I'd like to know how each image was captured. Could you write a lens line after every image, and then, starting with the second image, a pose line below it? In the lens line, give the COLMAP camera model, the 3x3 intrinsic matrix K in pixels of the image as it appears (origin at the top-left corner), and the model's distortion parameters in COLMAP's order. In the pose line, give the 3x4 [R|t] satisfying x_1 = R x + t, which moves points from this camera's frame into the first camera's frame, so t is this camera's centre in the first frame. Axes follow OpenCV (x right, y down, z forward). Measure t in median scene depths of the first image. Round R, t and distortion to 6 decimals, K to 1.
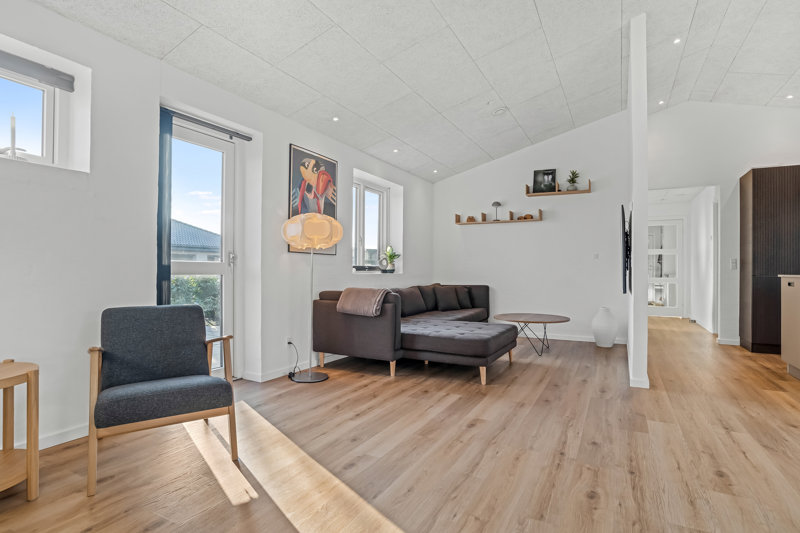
lens RADIAL K [[414.0, 0, 404.1], [0, 414.0, 270.0], [0, 0, 1]] dist [-0.055492, 0.025043]
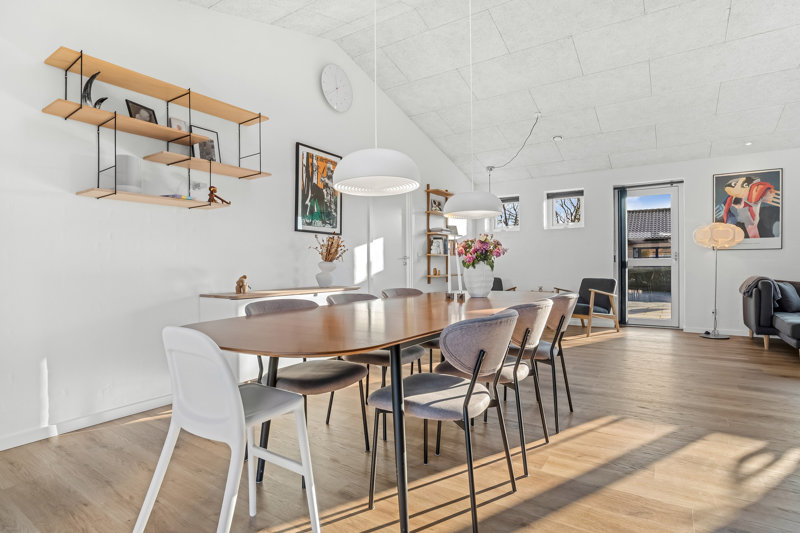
lens RADIAL K [[414.0, 0, 404.1], [0, 414.0, 270.0], [0, 0, 1]] dist [-0.055492, 0.025043]
pose [[-0.100681, 0.006188, -0.994900, 1.784287], [0.008538, 0.999949, 0.005355, 0.012913], [0.994882, -0.007956, -0.100729, 0.087959]]
